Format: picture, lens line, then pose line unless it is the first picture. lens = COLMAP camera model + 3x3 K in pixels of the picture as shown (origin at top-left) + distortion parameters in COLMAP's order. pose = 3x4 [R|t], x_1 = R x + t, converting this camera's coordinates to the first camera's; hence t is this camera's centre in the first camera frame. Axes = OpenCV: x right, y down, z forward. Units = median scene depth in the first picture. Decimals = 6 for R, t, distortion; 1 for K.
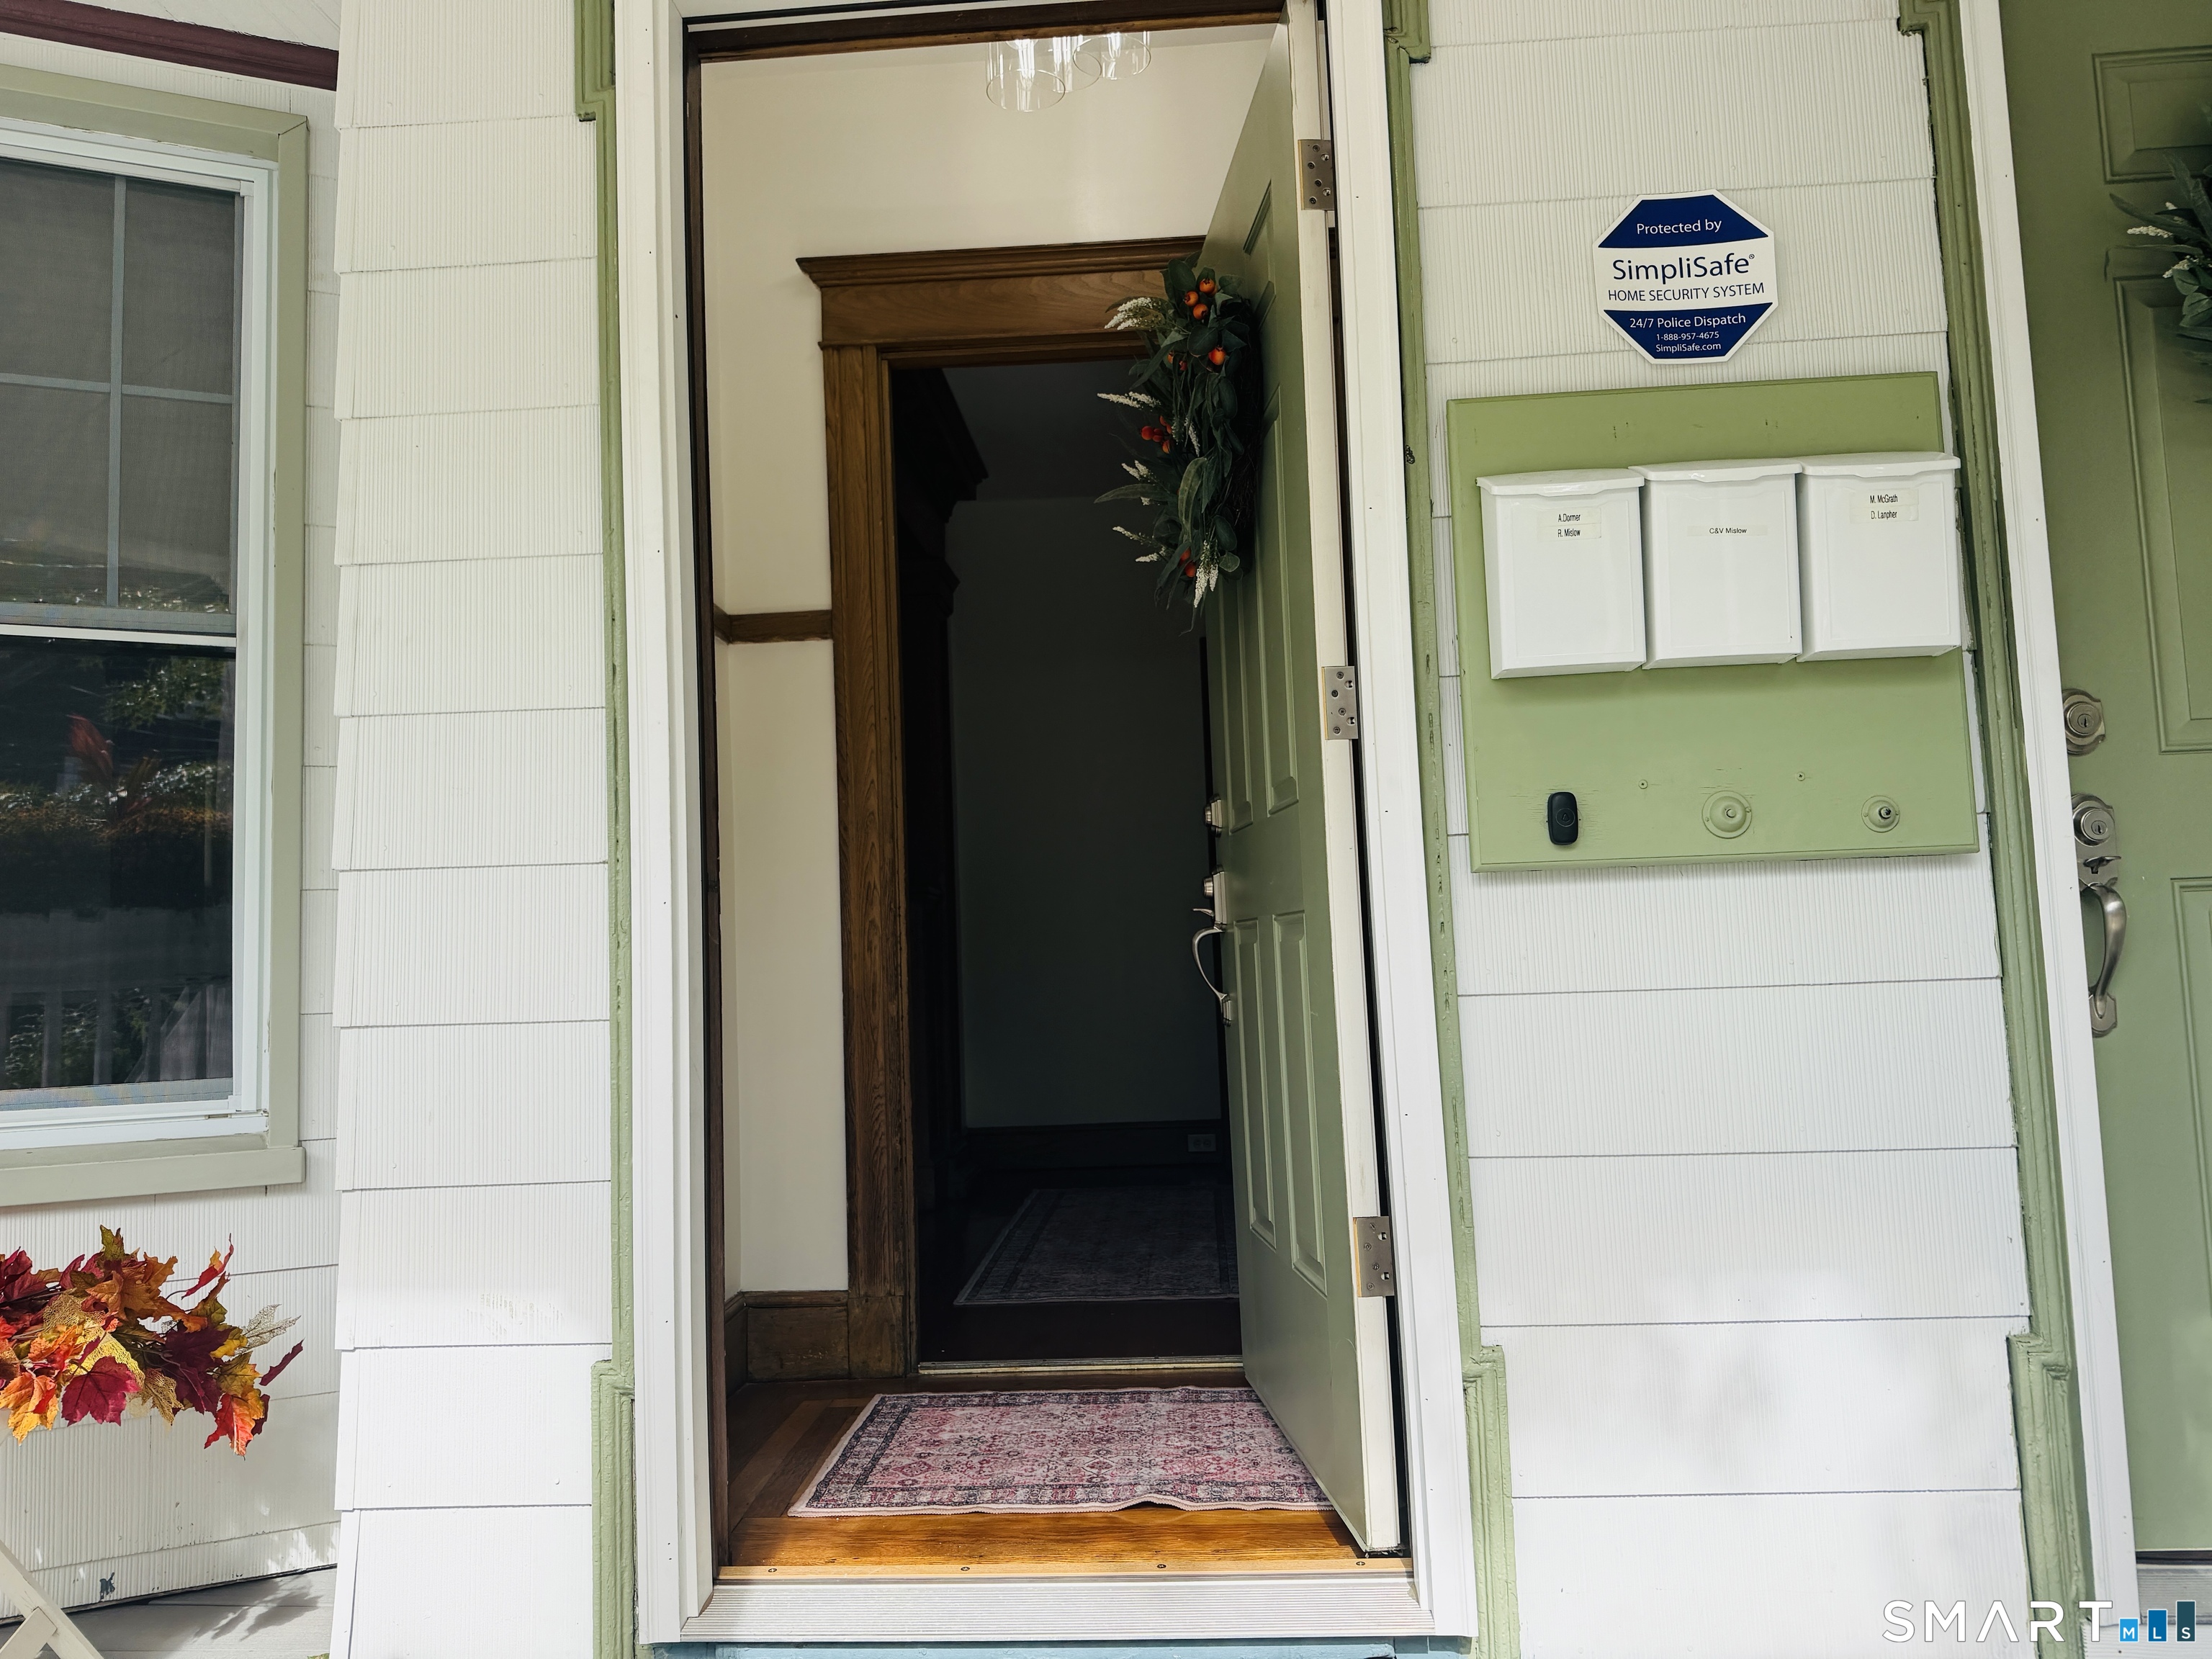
lens RADIAL K [[1554.2, 0, 1104.1], [0, 1554.2, 834.5], [0, 0, 1]] dist [0.068707, -0.081973]
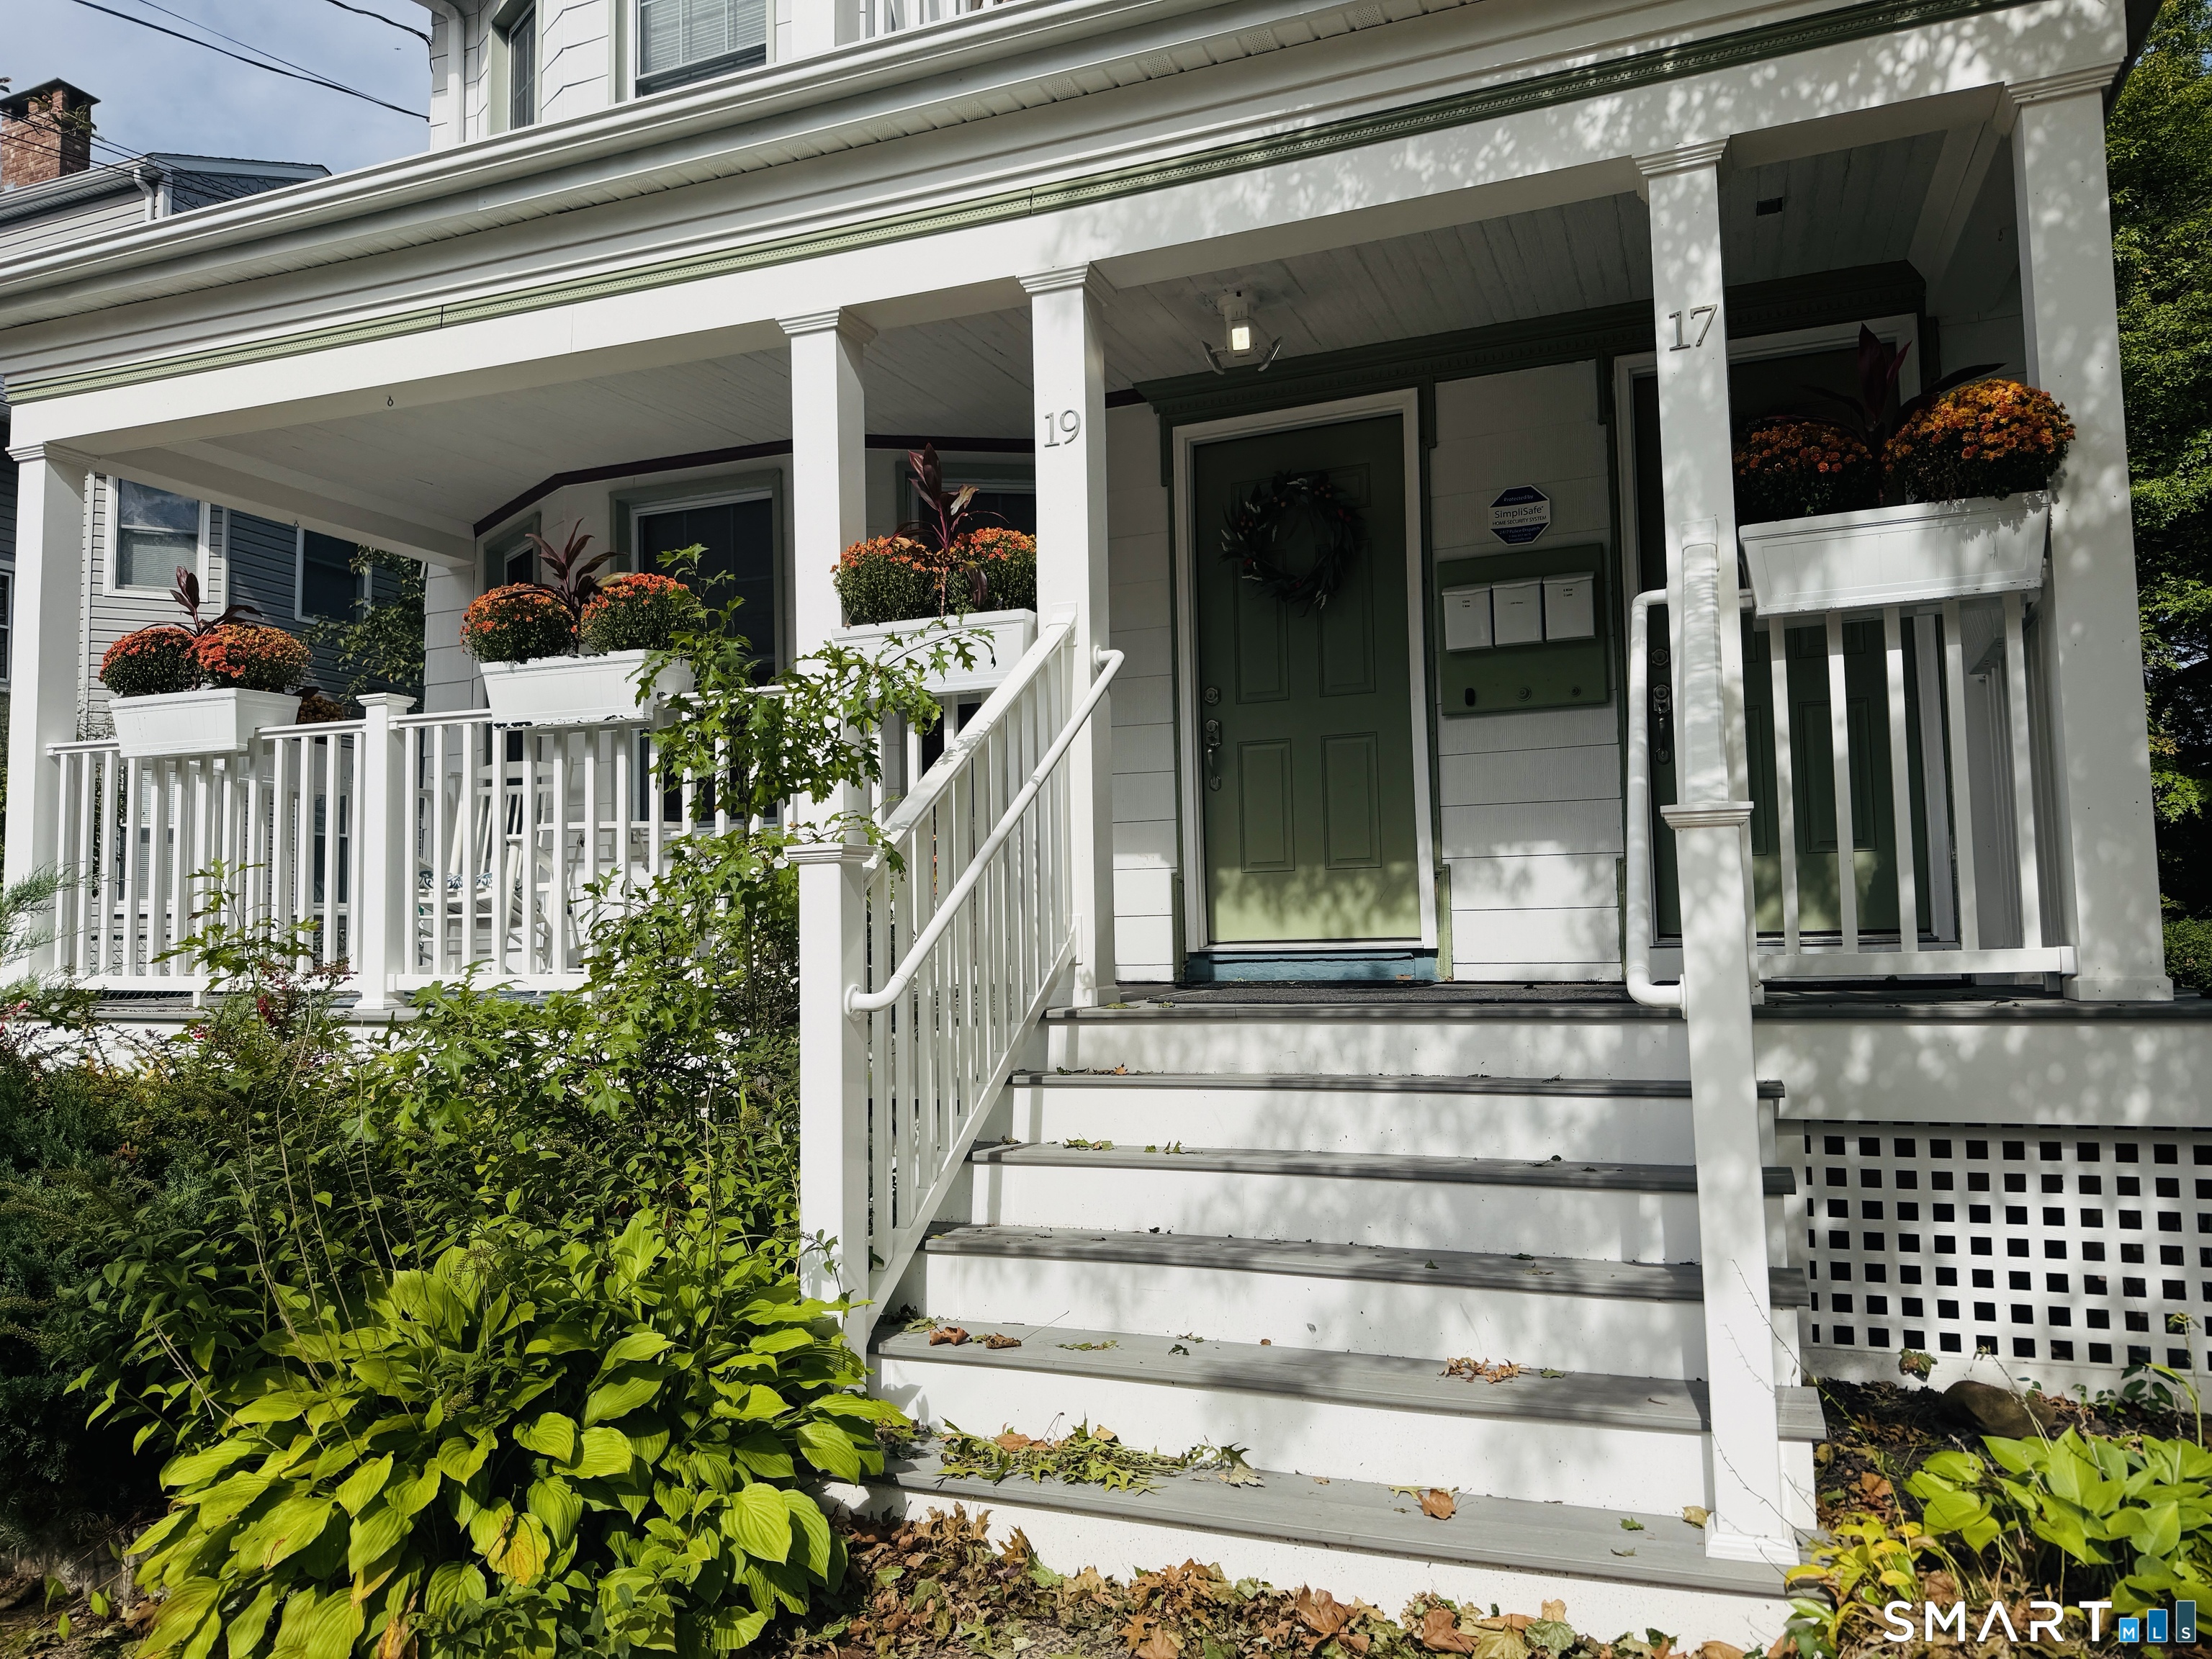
lens RADIAL K [[1554.2, 0, 1104.1], [0, 1554.2, 834.5], [0, 0, 1]] dist [0.068707, -0.081973]
pose [[0.946750, -0.003198, -0.321953, 0.589146], [0.010272, 0.999742, 0.020275, 0.185612], [0.321805, -0.022502, 0.946538, -2.117288]]
